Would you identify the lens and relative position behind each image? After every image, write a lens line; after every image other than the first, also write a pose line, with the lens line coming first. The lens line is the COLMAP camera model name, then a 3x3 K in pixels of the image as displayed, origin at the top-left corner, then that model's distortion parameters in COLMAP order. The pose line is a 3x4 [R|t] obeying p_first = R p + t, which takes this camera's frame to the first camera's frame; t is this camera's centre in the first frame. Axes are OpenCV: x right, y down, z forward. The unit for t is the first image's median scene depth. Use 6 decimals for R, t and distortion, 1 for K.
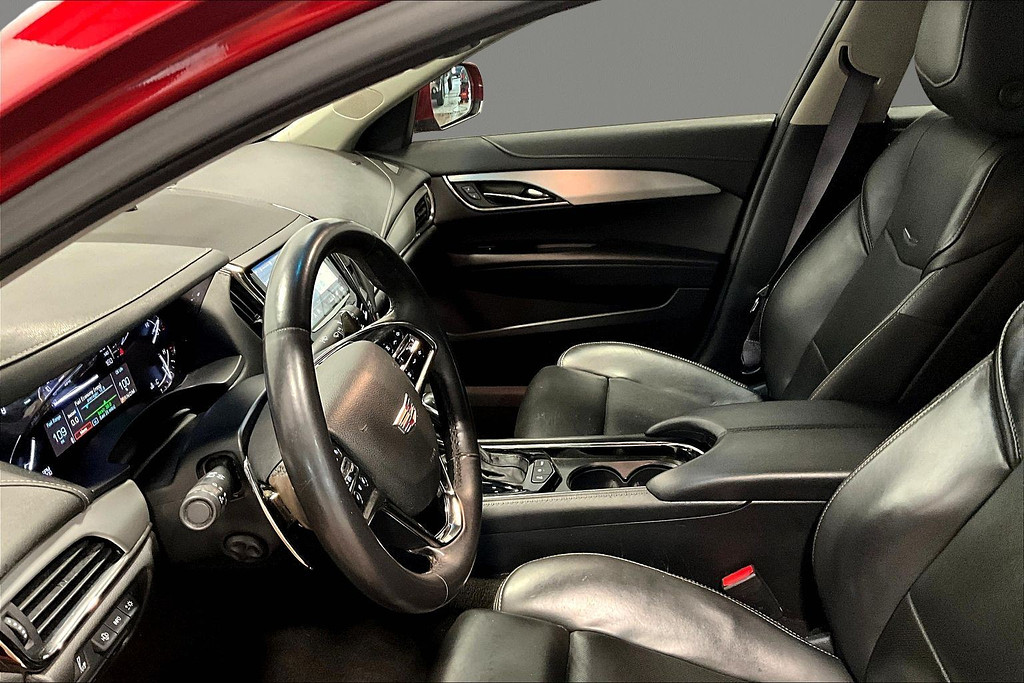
lens RADIAL K [[849.9, 0, 507.9], [0, 849.9, 345.4], [0, 0, 1]] dist [0.127762, -0.238305]
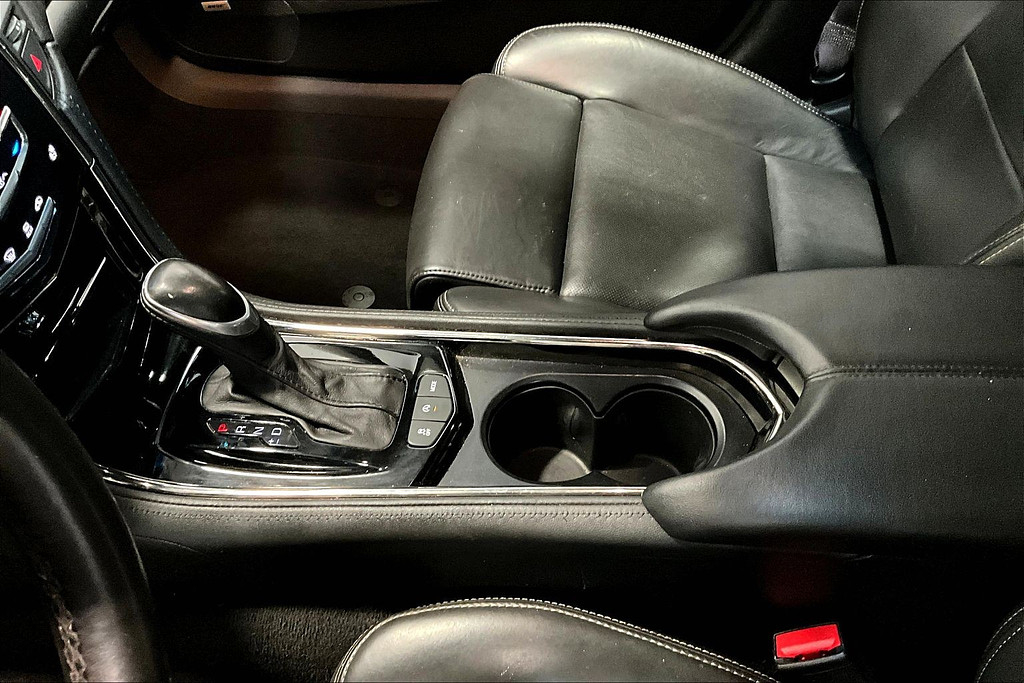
lens RADIAL K [[870.5, 0, 491.9], [0, 870.5, 342.1], [0, 0, 1]] dist [-0.000477, -0.009438]
pose [[0.999886, 0.000981, 0.015062, 0.049027], [-0.007726, 0.890521, 0.454877, -0.083220], [-0.012967, -0.454942, 0.890427, 0.418703]]
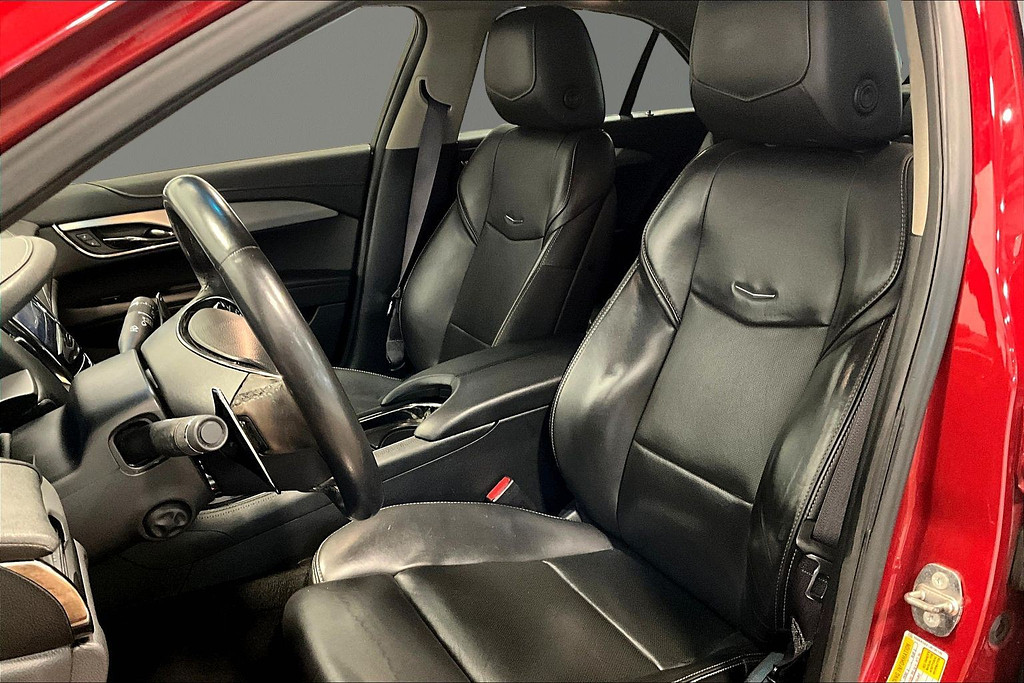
lens RADIAL K [[849.9, 0, 507.9], [0, 849.9, 345.4], [0, 0, 1]] dist [0.127762, -0.238305]
pose [[0.812544, -0.180354, 0.554296, -0.227803], [0.238537, 0.970542, -0.033882, 0.078741], [-0.531857, 0.159751, 0.831629, -0.012684]]
